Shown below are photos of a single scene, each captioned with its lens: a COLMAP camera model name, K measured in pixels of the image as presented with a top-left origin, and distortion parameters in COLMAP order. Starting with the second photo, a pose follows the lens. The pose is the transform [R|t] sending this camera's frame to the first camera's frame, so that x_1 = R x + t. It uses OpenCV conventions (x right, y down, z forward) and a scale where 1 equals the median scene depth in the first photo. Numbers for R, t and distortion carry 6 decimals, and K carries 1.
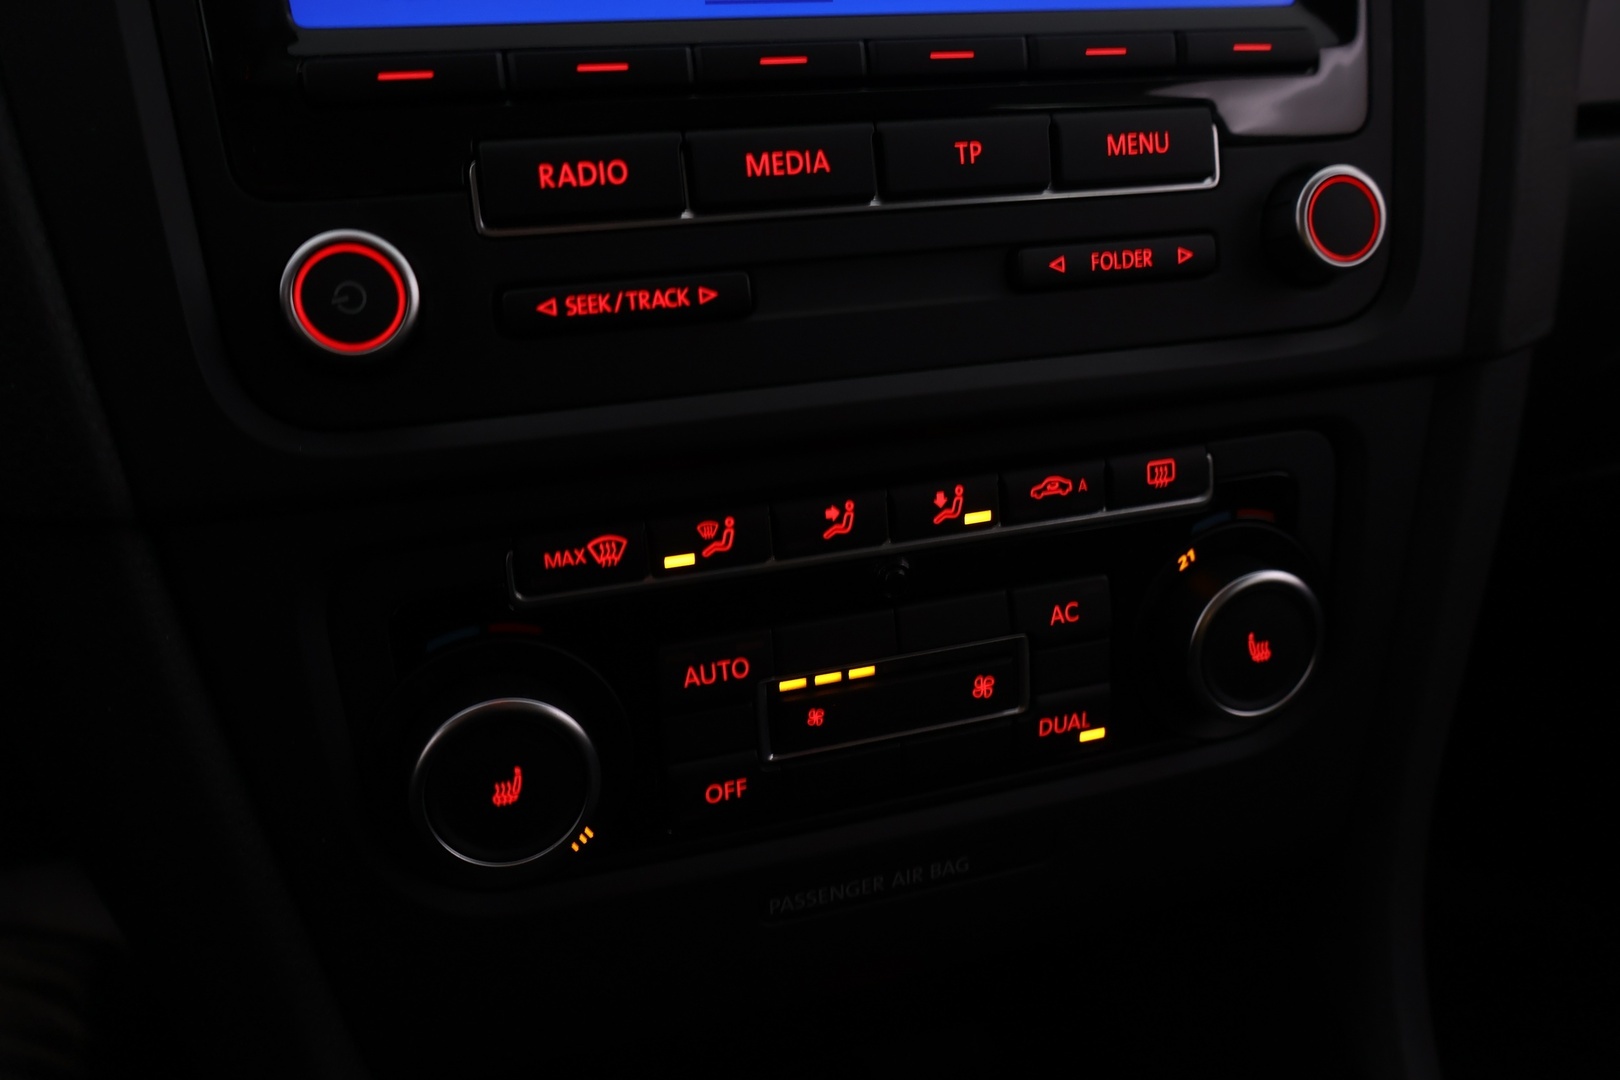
lens RADIAL K [[1371.7, 0, 812.4], [0, 1371.7, 538.7], [0, 0, 1]] dist [0.014808, 0.011759]
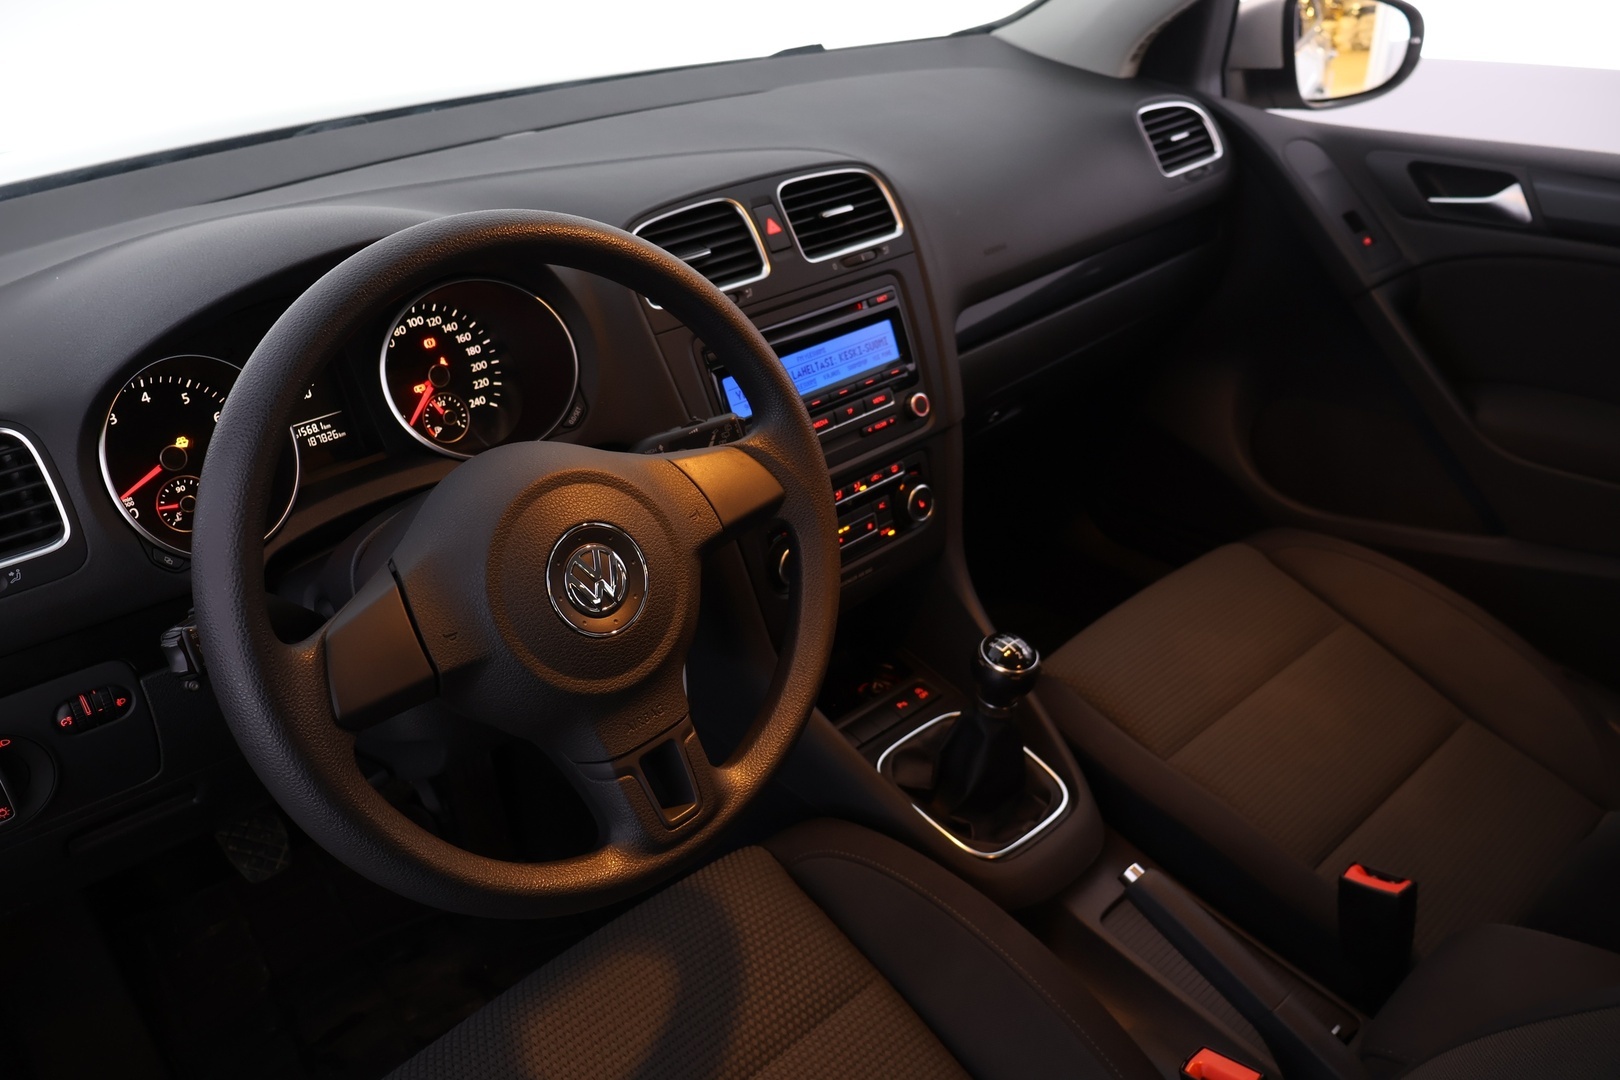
lens RADIAL K [[1371.7, 0, 808.5], [0, 1371.7, 540.5], [0, 0, 1]] dist [0.014808, 0.011759]
pose [[0.908282, -0.228678, 0.350328, -1.663237], [0.214391, 0.973498, 0.079610, -0.246747], [-0.359249, 0.002798, 0.933238, -3.130030]]
